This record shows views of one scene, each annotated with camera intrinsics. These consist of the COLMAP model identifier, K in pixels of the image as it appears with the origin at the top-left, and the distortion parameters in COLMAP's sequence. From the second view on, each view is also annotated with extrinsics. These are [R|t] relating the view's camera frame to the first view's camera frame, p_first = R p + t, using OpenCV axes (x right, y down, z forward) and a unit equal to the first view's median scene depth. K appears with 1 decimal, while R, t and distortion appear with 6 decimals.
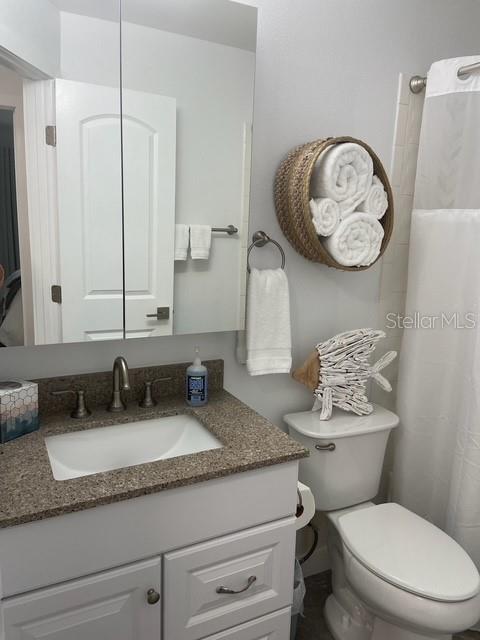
lens RADIAL K [[478.9, 0, 252.1], [0, 478.9, 318.2], [0, 0, 1]] dist [0.118679, -0.150852]
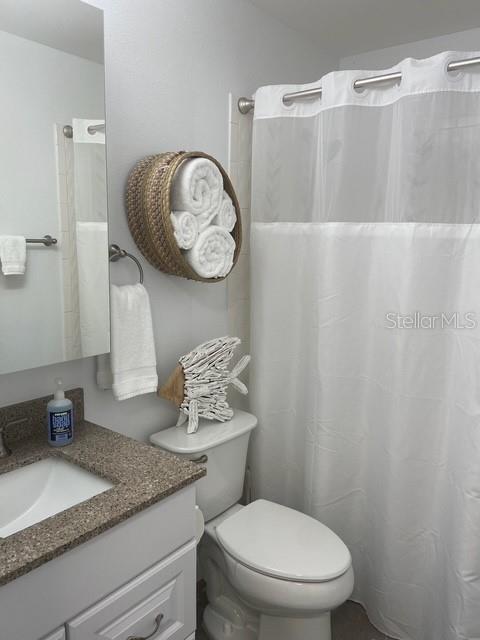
lens RADIAL K [[478.9, 0, 243.9], [0, 478.9, 314.4], [0, 0, 1]] dist [0.118679, -0.150852]
pose [[0.912829, -0.079874, 0.400454, -0.140553], [0.086845, 0.996222, 0.000743, -0.025189], [-0.399000, 0.034099, 0.916317, 0.043858]]
